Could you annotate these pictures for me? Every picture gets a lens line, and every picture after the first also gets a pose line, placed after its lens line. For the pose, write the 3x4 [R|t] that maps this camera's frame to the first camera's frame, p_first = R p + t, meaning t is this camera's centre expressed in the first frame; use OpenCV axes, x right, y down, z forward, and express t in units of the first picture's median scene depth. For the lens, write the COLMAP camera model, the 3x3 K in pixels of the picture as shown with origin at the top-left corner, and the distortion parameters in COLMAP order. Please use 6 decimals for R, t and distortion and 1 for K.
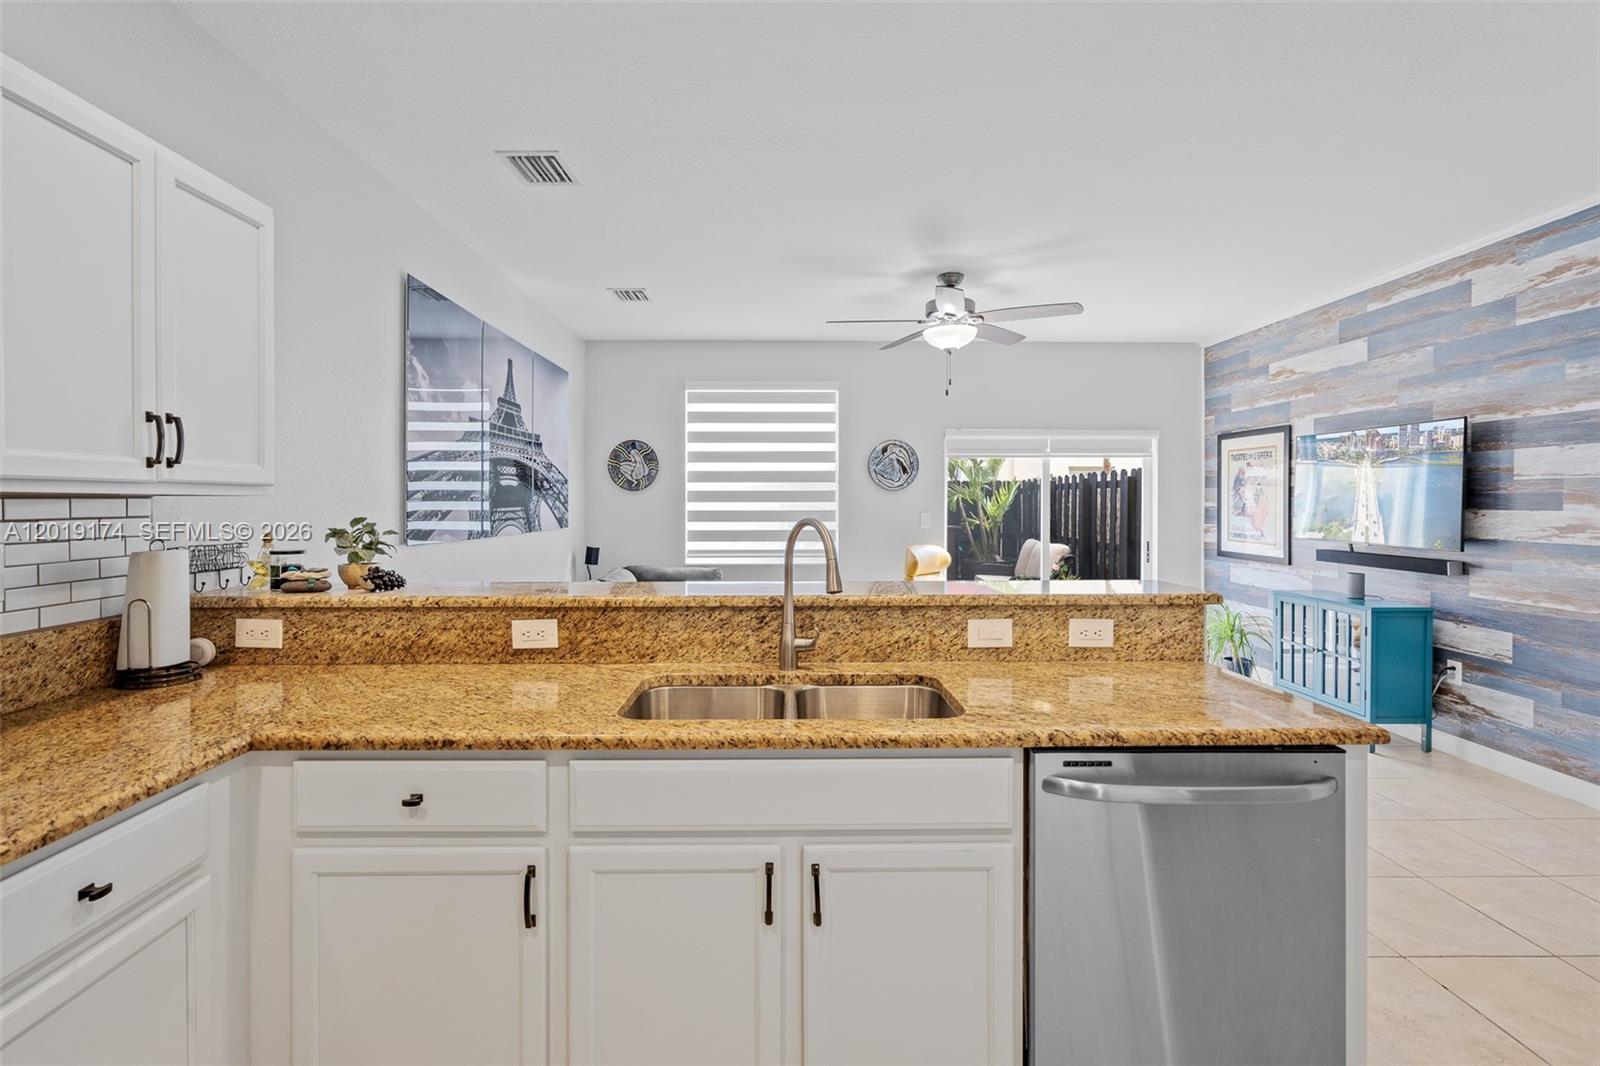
lens RADIAL K [[730.0, 0, 792.4], [0, 730.0, 504.8], [0, 0, 1]] dist [-0.005519, 0.001395]
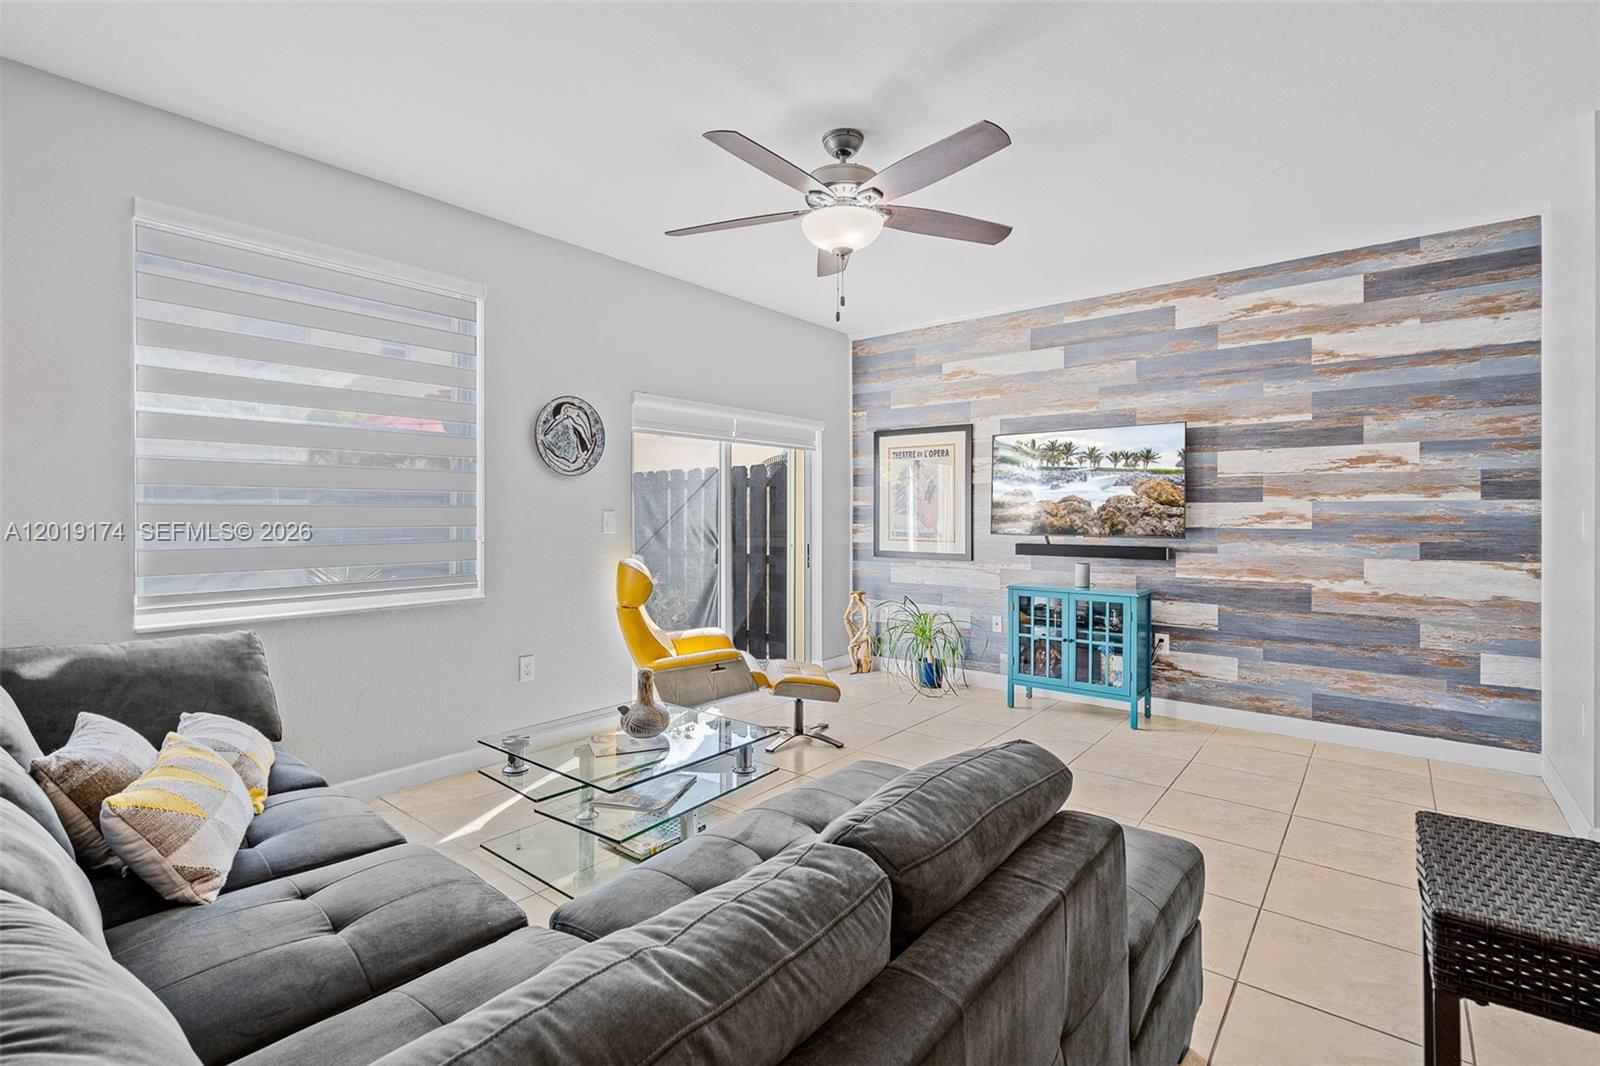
lens RADIAL K [[730.0, 0, 793.2], [0, 730.0, 517.8], [0, 0, 1]] dist [-0.005519, 0.001395]
pose [[0.647759, -0.002594, 0.761841, -0.359837], [0.003021, 0.999995, 0.000836, 0.028162], [-0.761839, 0.001760, 0.647764, 0.712646]]
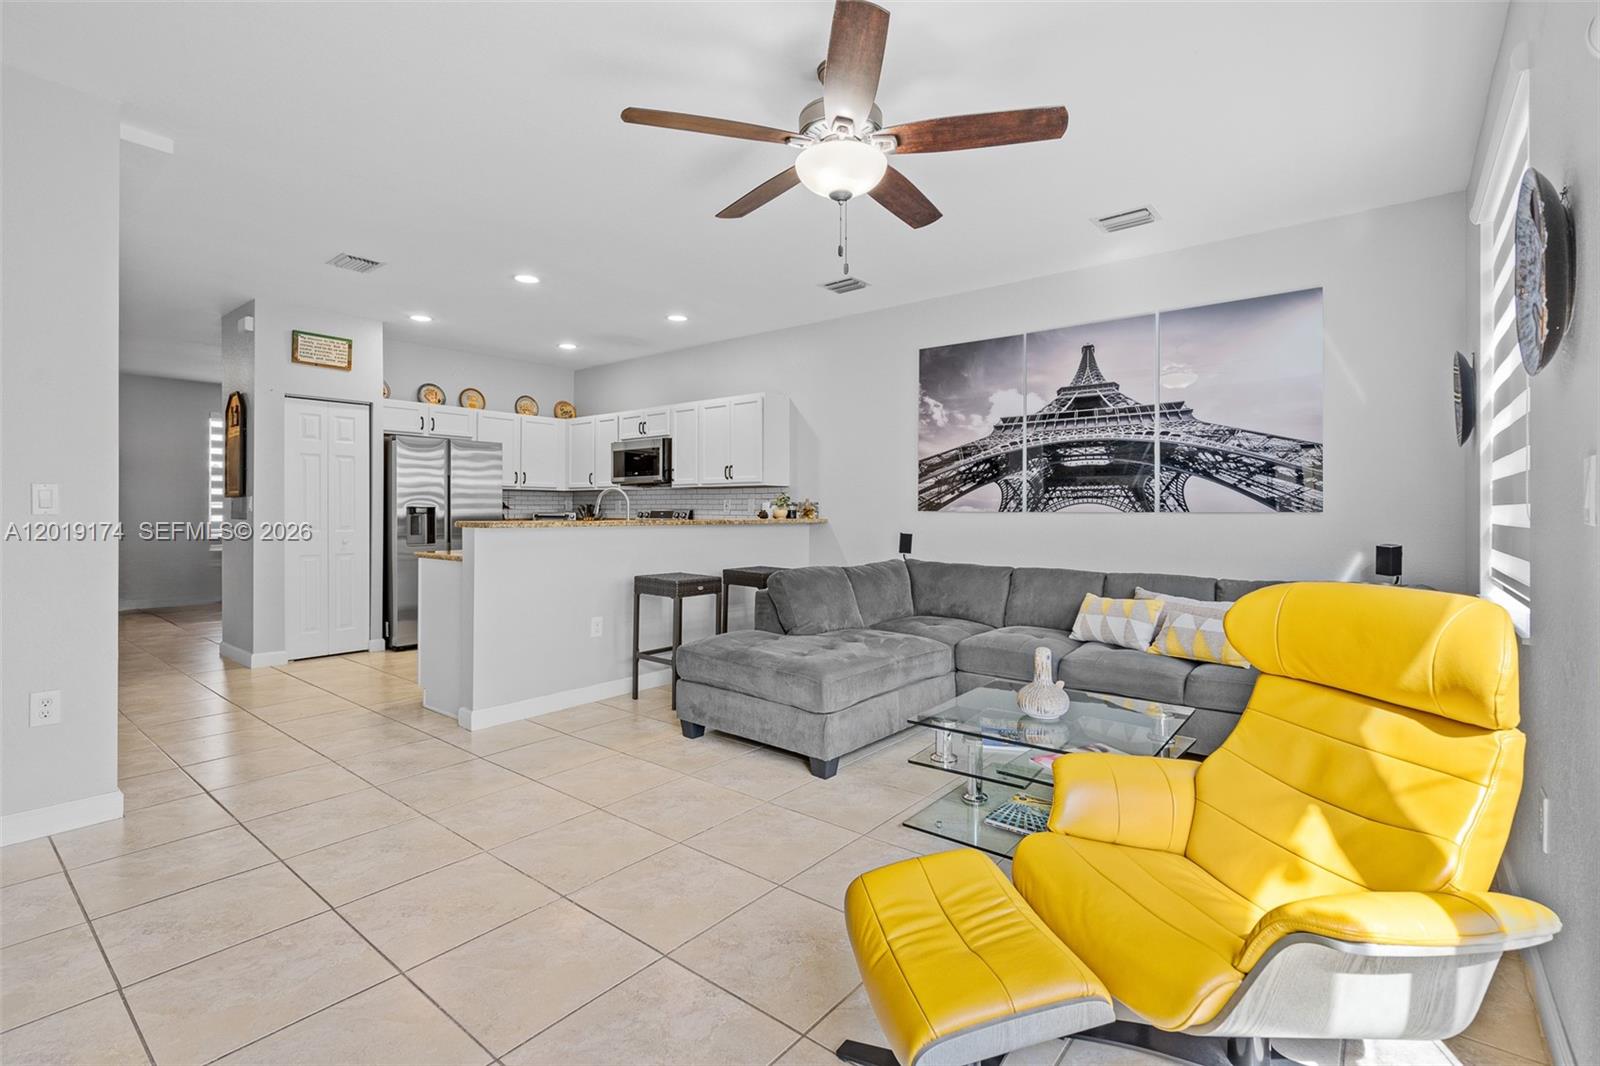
lens RADIAL K [[730.0, 0, 803.8], [0, 730.0, 510.0], [0, 0, 1]] dist [-0.005519, 0.001395]
pose [[-0.636811, -0.003604, -0.771012, 0.792195], [-0.005834, 0.999983, 0.000144, 0.046502], [0.770998, 0.004590, -0.636821, 1.572509]]
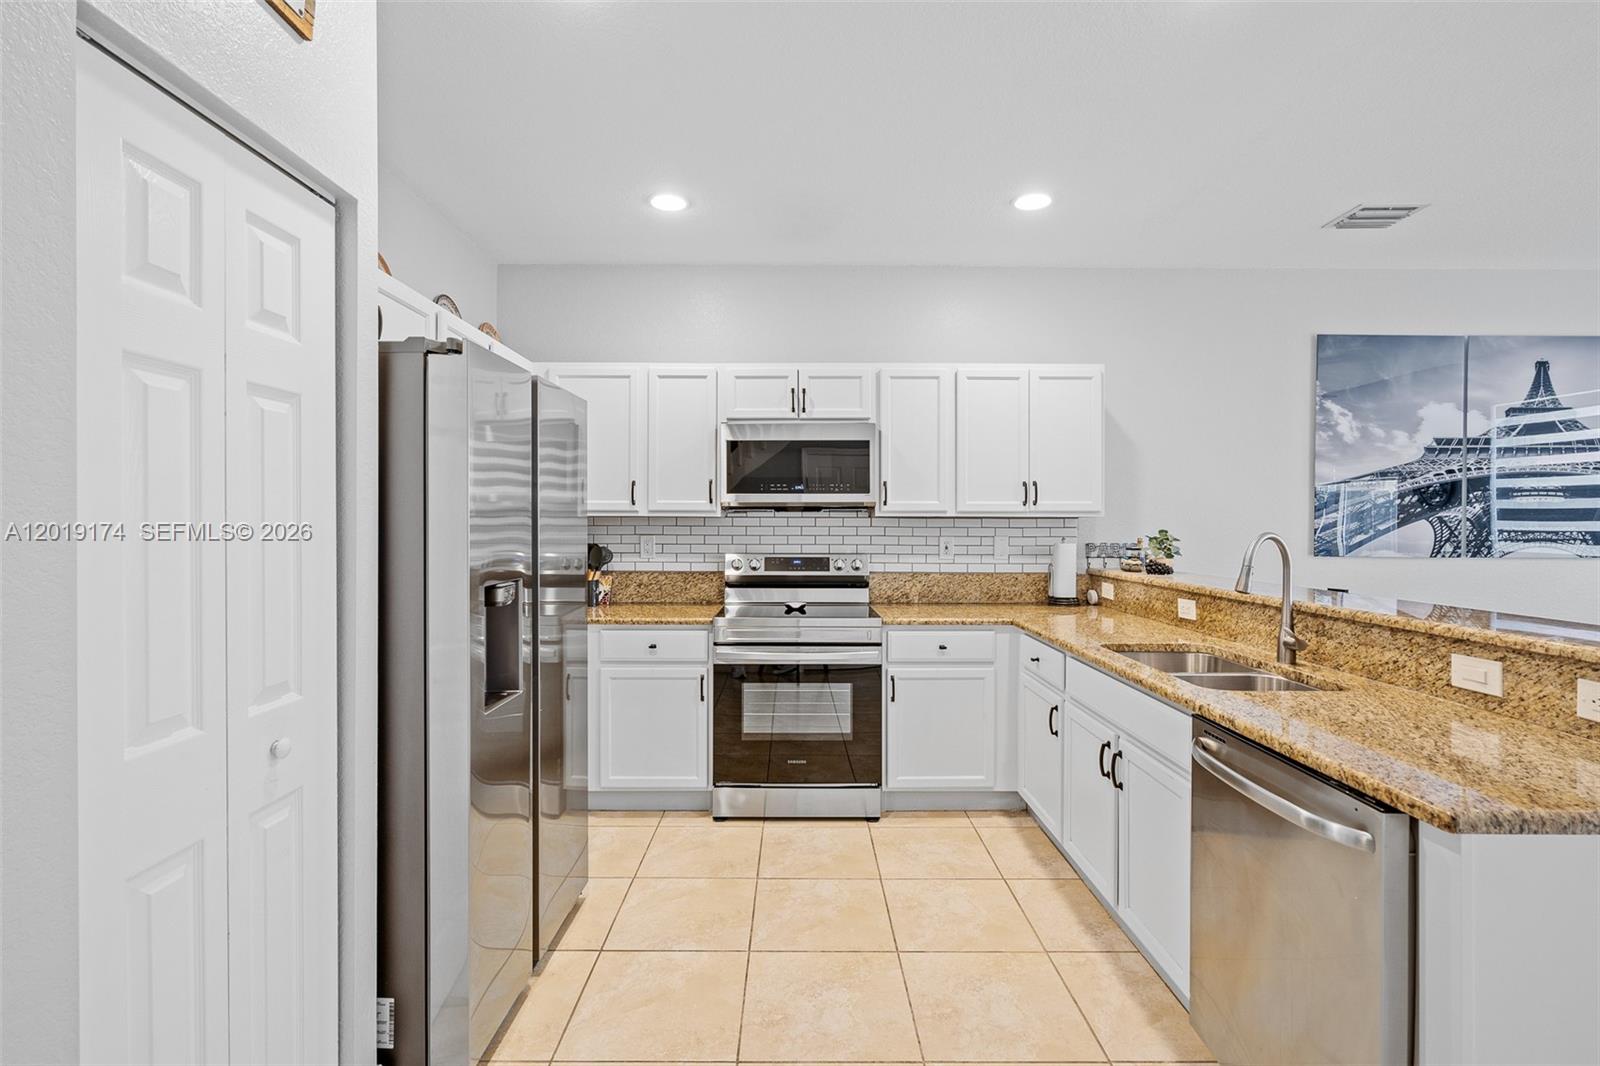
lens RADIAL K [[797.4, 0, 822.2], [0, 797.4, 520.9], [0, 0, 1]] dist [0.001588, 0.001166]
pose [[-0.001320, -0.002032, -0.999997, 0.685751], [-0.005290, 0.999984, -0.002025, 0.002790], [0.999985, 0.005287, -0.001331, 0.141500]]
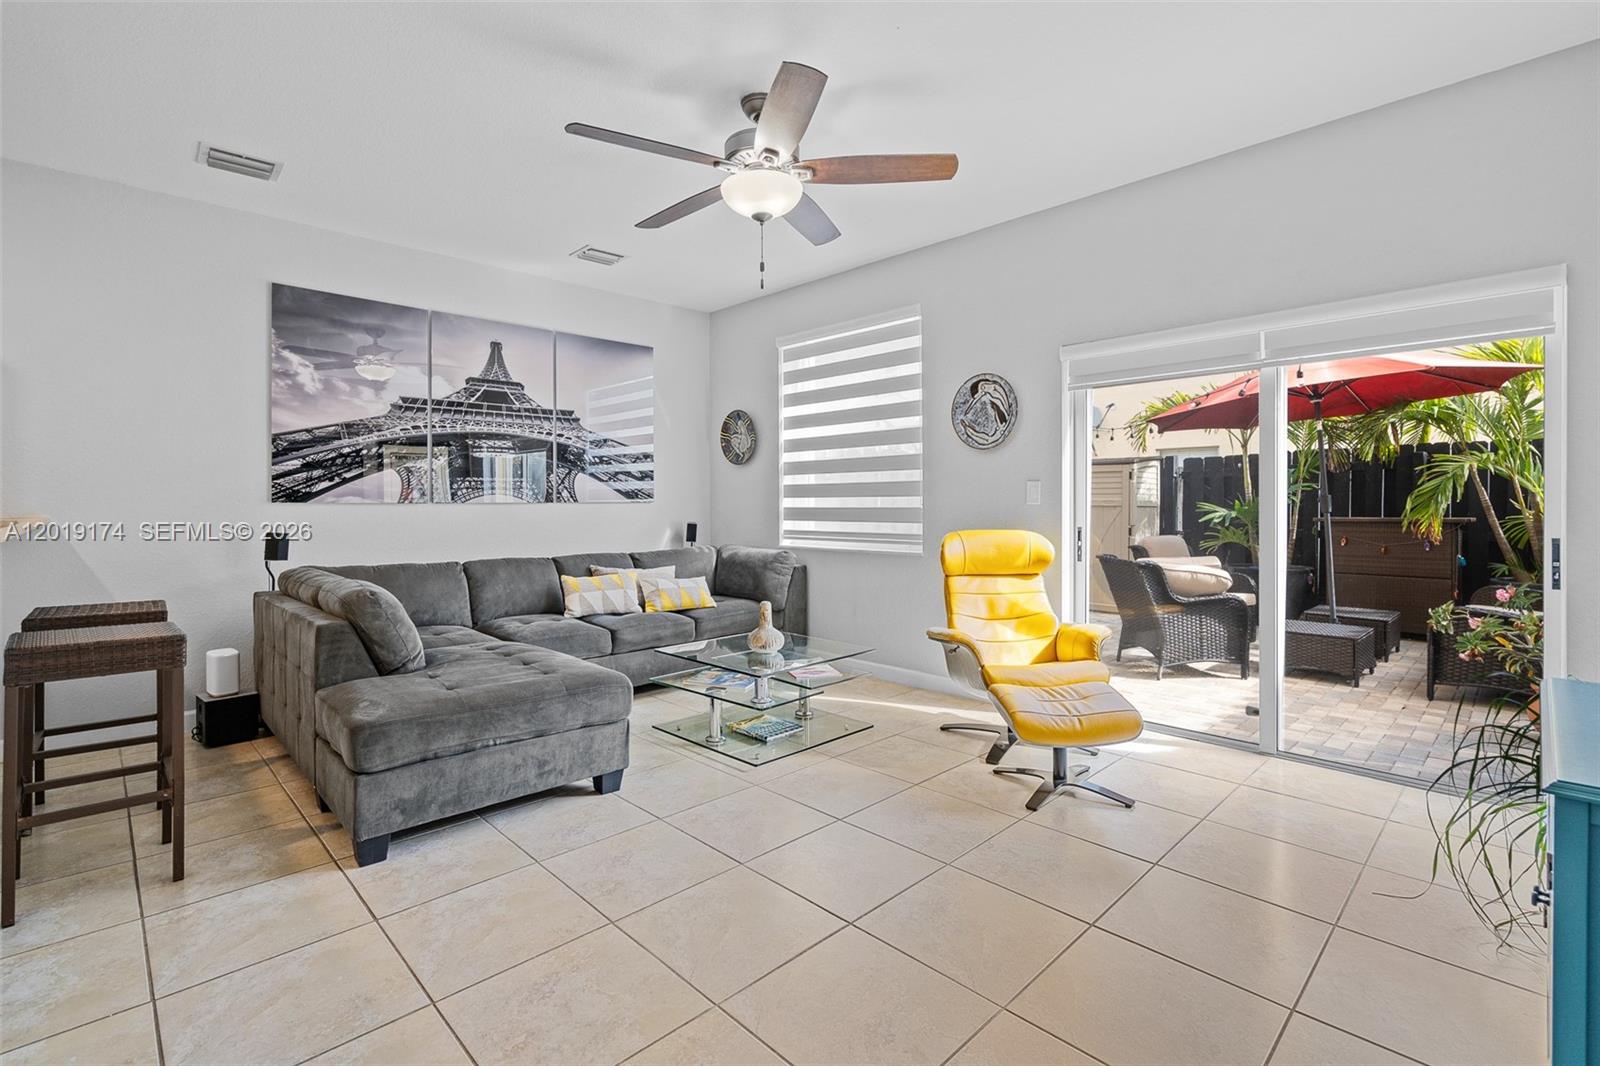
lens RADIAL K [[730.0, 0, 789.9], [0, 730.0, 510.5], [0, 0, 1]] dist [-0.005519, 0.001395]
pose [[0.683278, 0.005321, -0.730139, 0.822385], [0.001137, 0.999964, 0.008352, 0.050607], [0.730157, -0.006537, 0.683248, 0.667188]]
